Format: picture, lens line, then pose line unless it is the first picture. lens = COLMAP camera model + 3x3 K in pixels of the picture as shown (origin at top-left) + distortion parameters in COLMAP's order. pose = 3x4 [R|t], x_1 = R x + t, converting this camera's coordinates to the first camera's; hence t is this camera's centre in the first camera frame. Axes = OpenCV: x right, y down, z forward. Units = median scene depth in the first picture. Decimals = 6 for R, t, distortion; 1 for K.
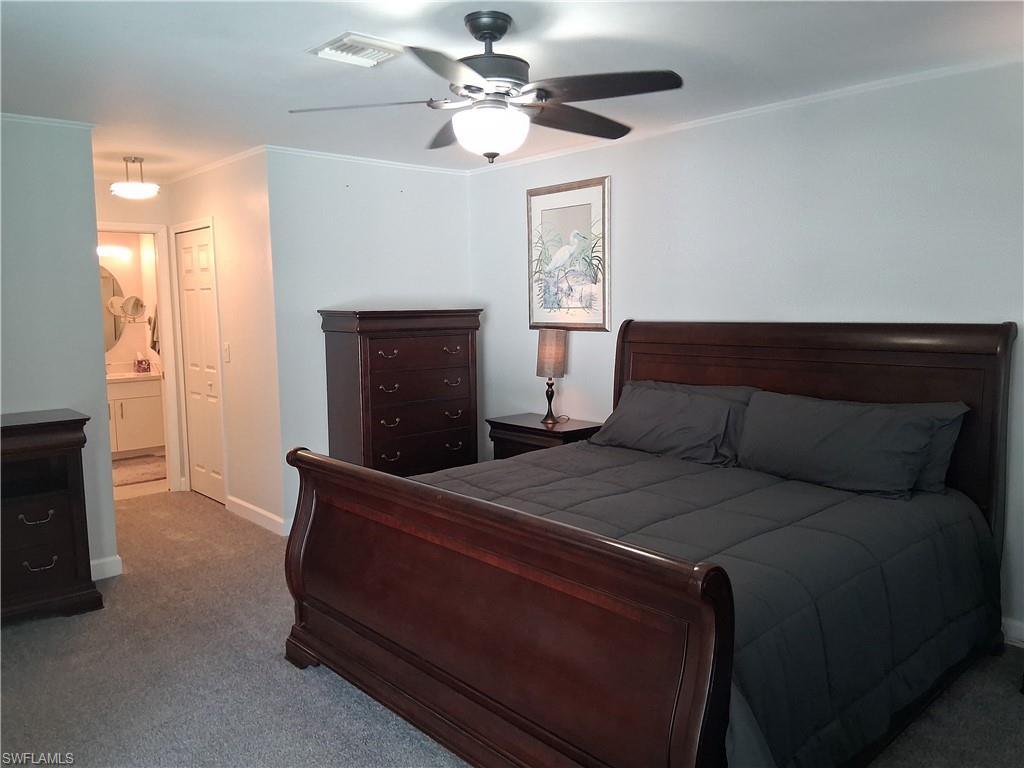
lens RADIAL K [[781.7, 0, 502.3], [0, 781.7, 380.4], [0, 0, 1]] dist [0.097370, -0.122205]
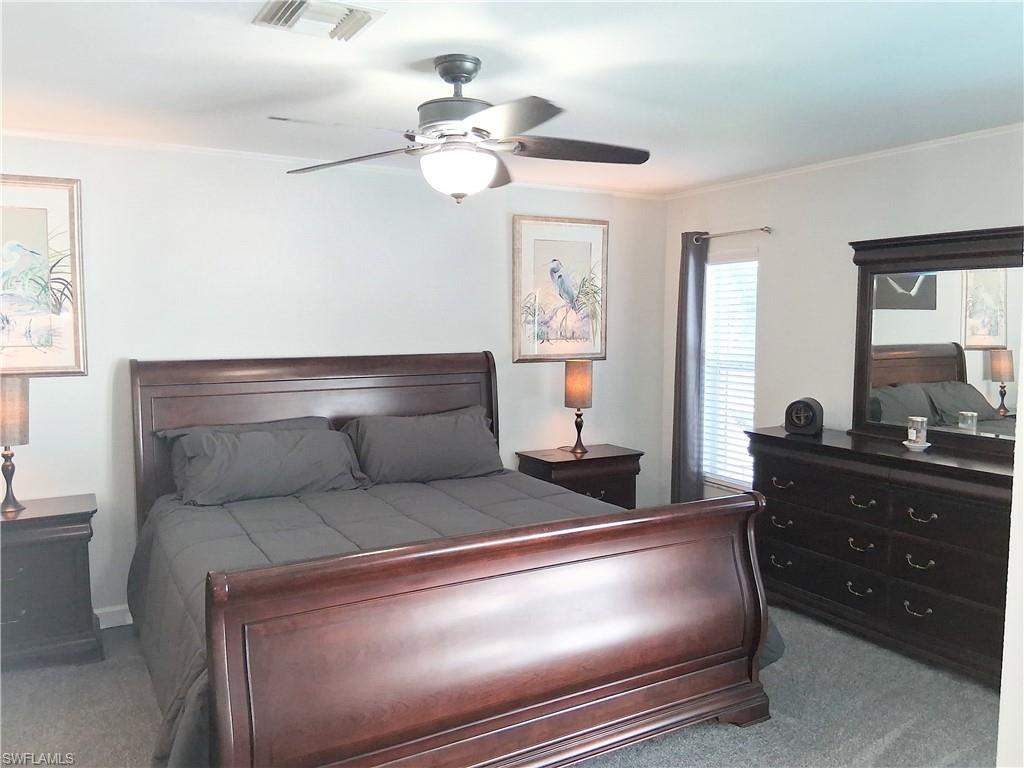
lens RADIAL K [[781.7, 0, 507.7], [0, 781.7, 384.5], [0, 0, 1]] dist [0.097370, -0.122205]
pose [[0.236189, -0.077762, 0.968591, -0.533530], [0.098253, 0.993595, 0.055810, -0.056206], [-0.966727, 0.081985, 0.242317, 0.399038]]
